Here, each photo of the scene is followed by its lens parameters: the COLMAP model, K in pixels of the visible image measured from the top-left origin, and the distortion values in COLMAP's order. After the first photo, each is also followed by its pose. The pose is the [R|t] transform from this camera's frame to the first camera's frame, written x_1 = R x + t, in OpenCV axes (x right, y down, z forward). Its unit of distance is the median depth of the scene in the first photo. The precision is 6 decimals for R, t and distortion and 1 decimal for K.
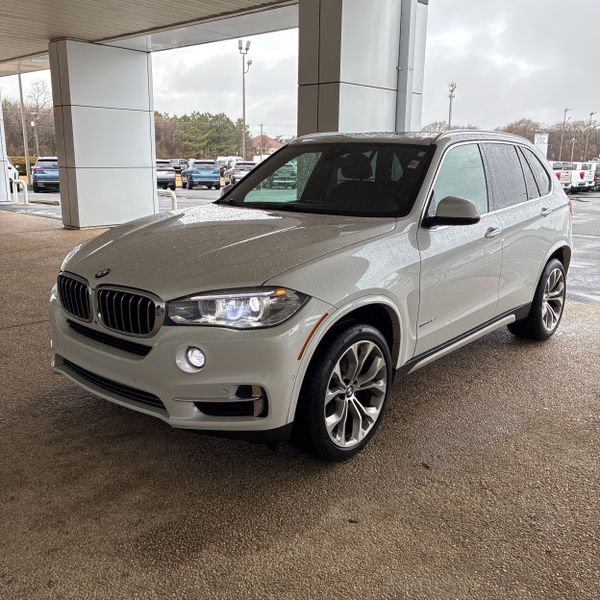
lens RADIAL K [[604.6, 0, 300.9], [0, 604.6, 300.1], [0, 0, 1]] dist [0.027743, 0.000000]
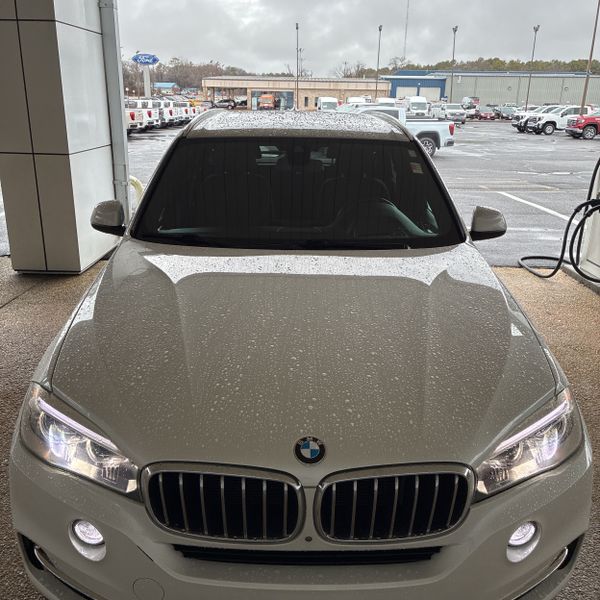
lens RADIAL K [[604.6, 0, 302.0], [0, 604.6, 294.2], [0, 0, 1]] dist [0.027743, 0.000000]
pose [[0.746135, -0.203499, 0.633933, -0.668803], [0.141737, 0.978868, 0.147404, -0.268721], [-0.650534, -0.020132, 0.759211, 0.624397]]
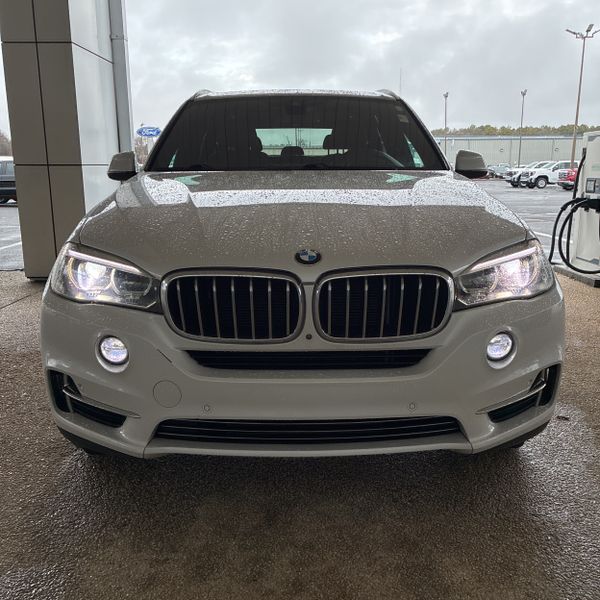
lens RADIAL K [[604.6, 0, 303.0], [0, 604.6, 296.6], [0, 0, 1]] dist [0.027743, 0.000000]
pose [[0.744061, -0.155415, 0.649785, -0.763903], [0.165620, 0.985118, 0.045969, -0.034389], [-0.647258, 0.073414, 0.758727, 0.562740]]
